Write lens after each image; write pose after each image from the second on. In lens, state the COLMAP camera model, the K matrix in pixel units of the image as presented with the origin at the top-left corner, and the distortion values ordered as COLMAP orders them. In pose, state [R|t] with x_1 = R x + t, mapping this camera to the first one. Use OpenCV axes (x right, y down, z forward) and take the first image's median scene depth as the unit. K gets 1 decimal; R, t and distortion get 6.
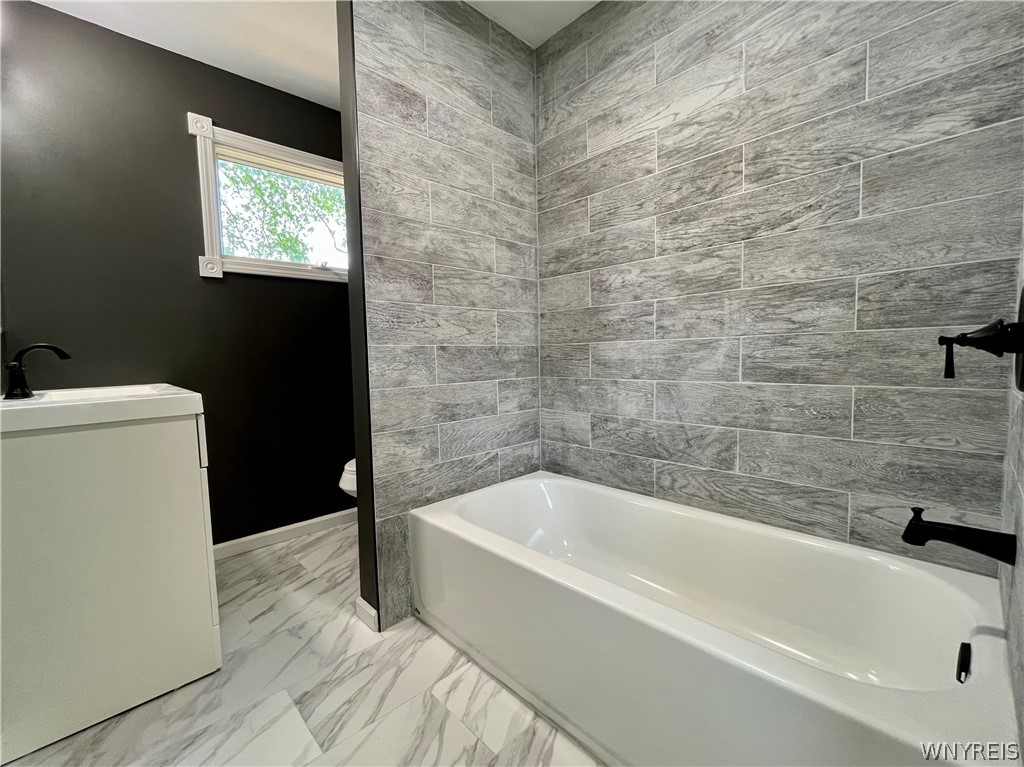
lens RADIAL K [[415.1, 0, 505.2], [0, 415.1, 384.5], [0, 0, 1]] dist [-0.002368, -0.000475]
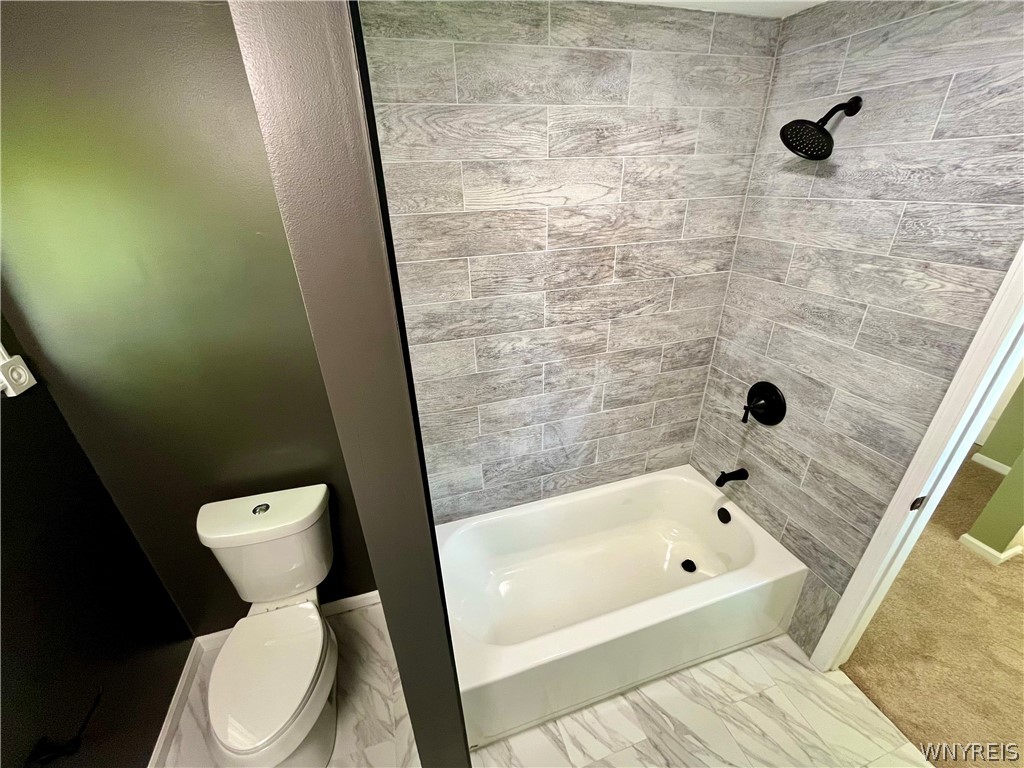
lens RADIAL K [[415.1, 0, 505.2], [0, 415.1, 385.0], [0, 0, 1]] dist [-0.002368, -0.000475]
pose [[0.455889, -0.400183, 0.794996, -0.656942], [0.090633, 0.909448, 0.405821, -0.667781], [-0.885410, -0.112956, 0.450877, 0.626697]]
